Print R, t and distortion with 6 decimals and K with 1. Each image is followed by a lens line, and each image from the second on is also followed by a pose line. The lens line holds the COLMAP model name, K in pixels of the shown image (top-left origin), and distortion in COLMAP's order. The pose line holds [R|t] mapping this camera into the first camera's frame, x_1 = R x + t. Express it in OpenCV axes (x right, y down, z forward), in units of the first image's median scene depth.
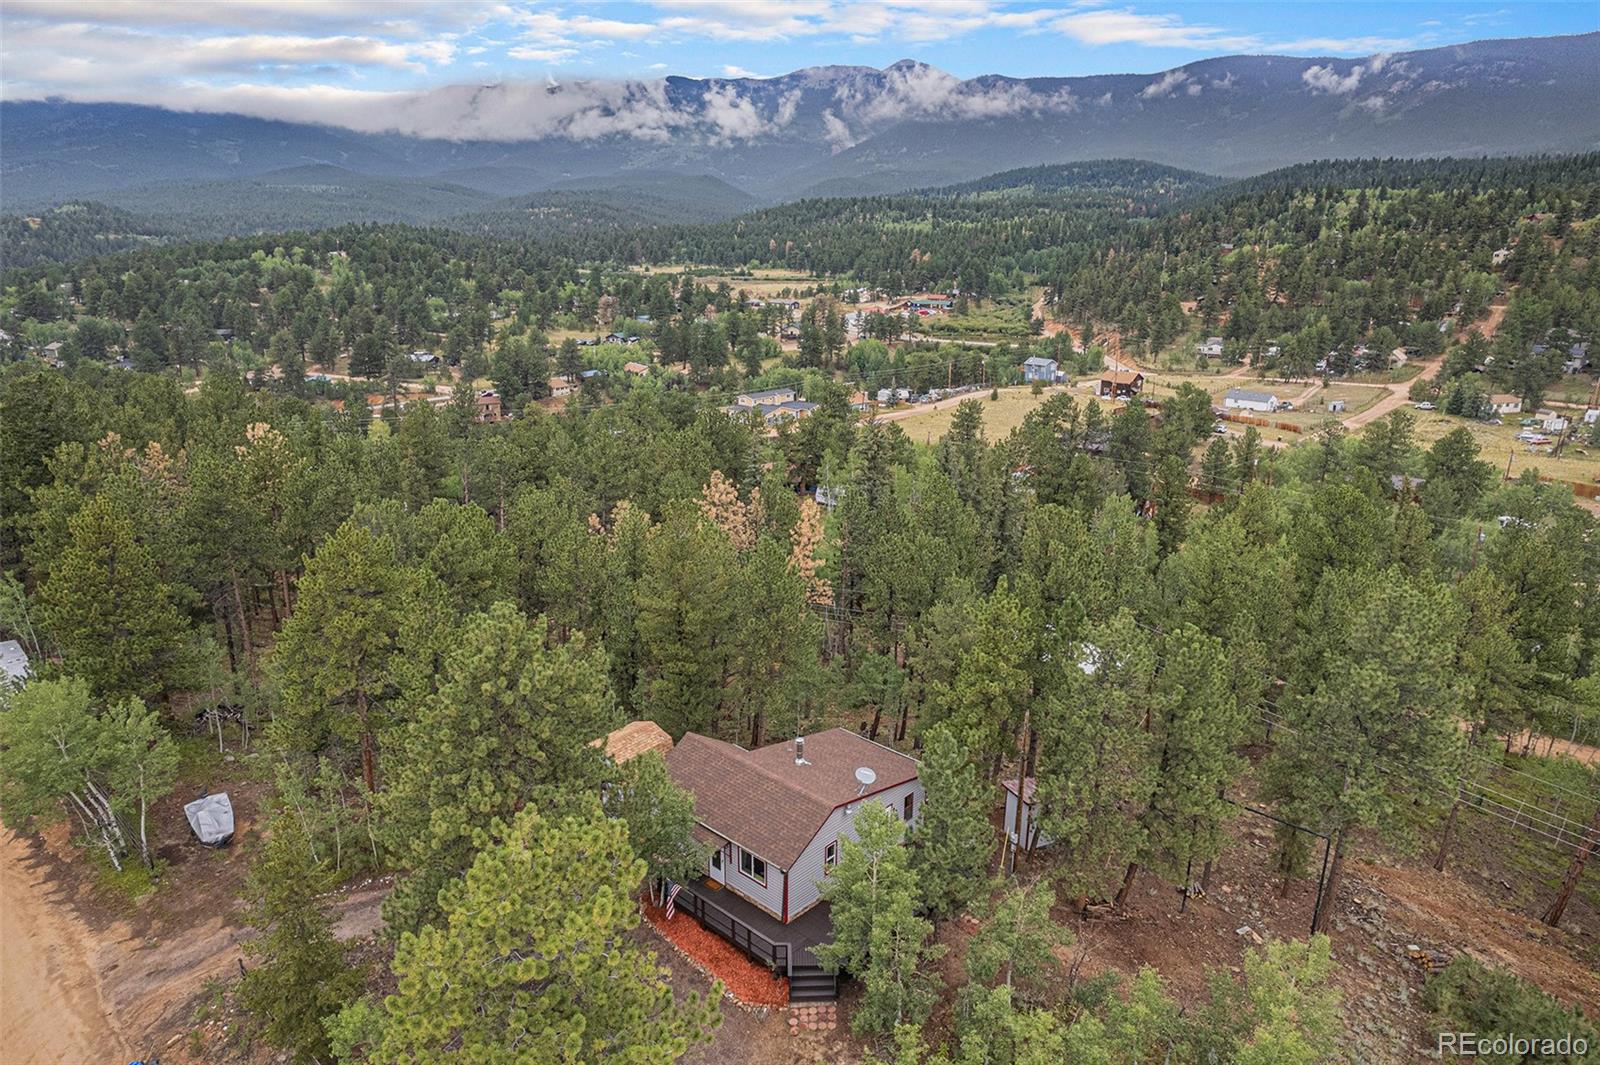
lens RADIAL K [[1064.6, 0, 797.1], [0, 1064.6, 502.8], [0, 0, 1]] dist [-0.087079, 0.094157]
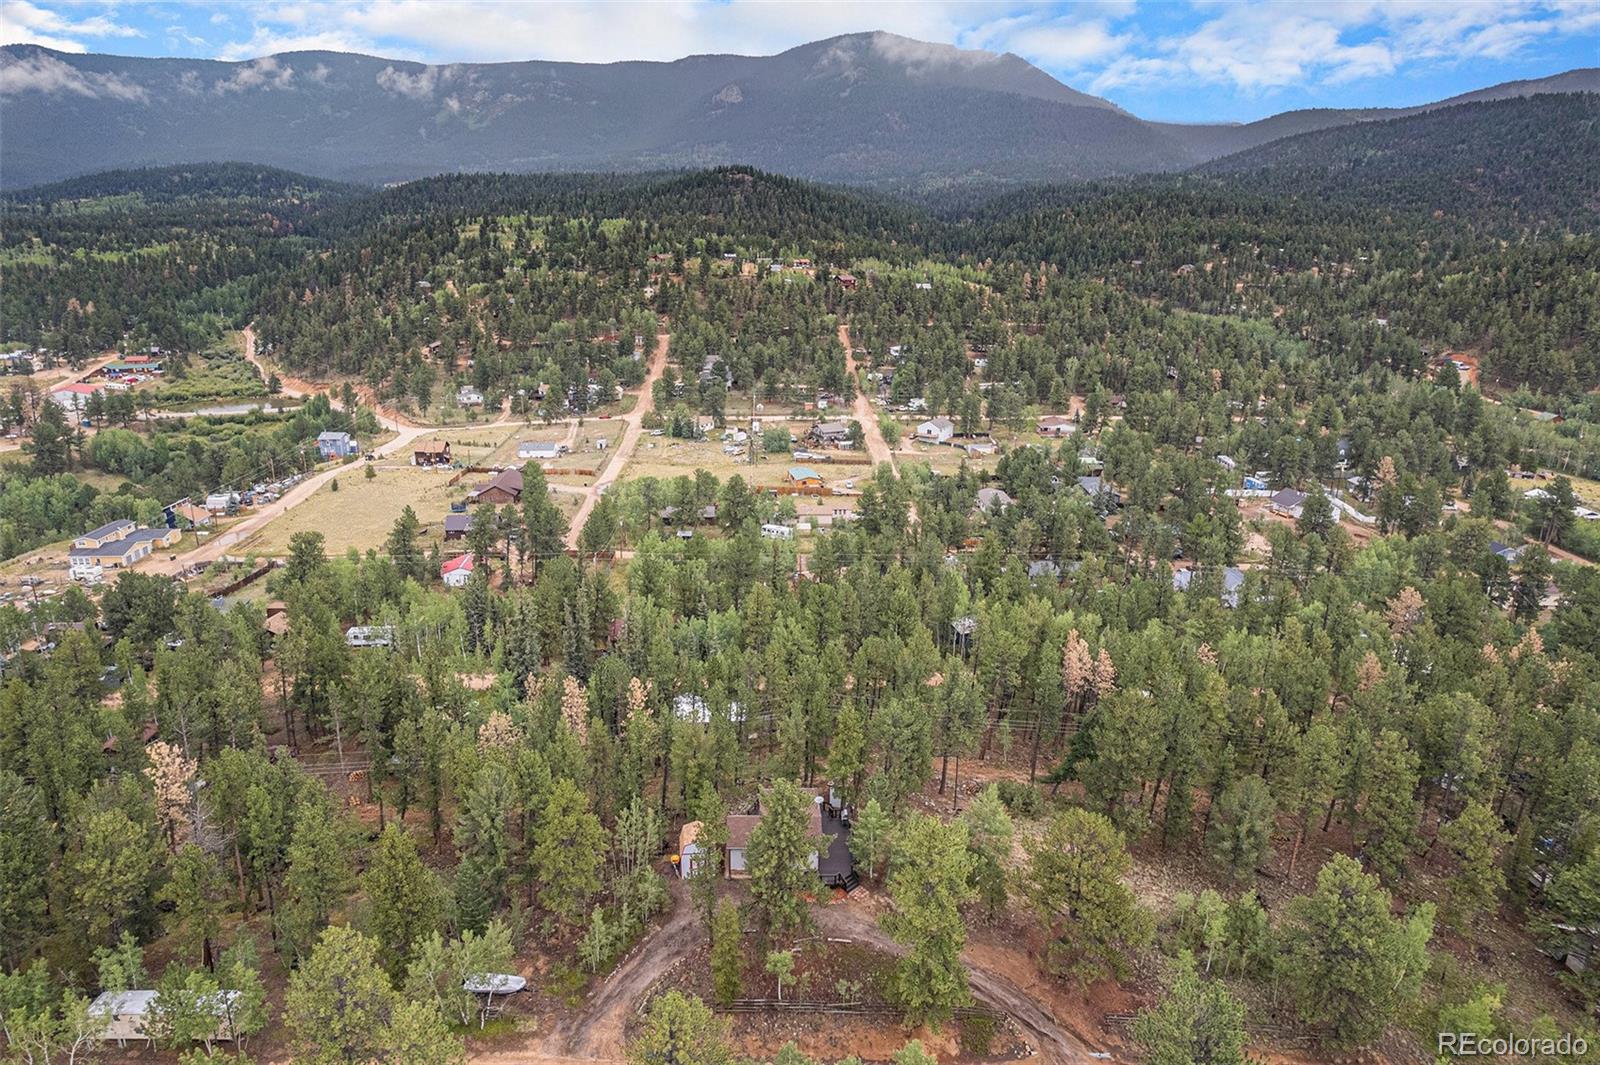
lens RADIAL K [[1064.6, 0, 797.1], [0, 1064.6, 502.8], [0, 0, 1]] dist [-0.087079, 0.094157]
pose [[0.710189, -0.187291, 0.678641, -0.160361], [0.180312, 0.980200, 0.081822, -0.067265], [-0.680528, 0.064258, 0.729899, -0.075415]]
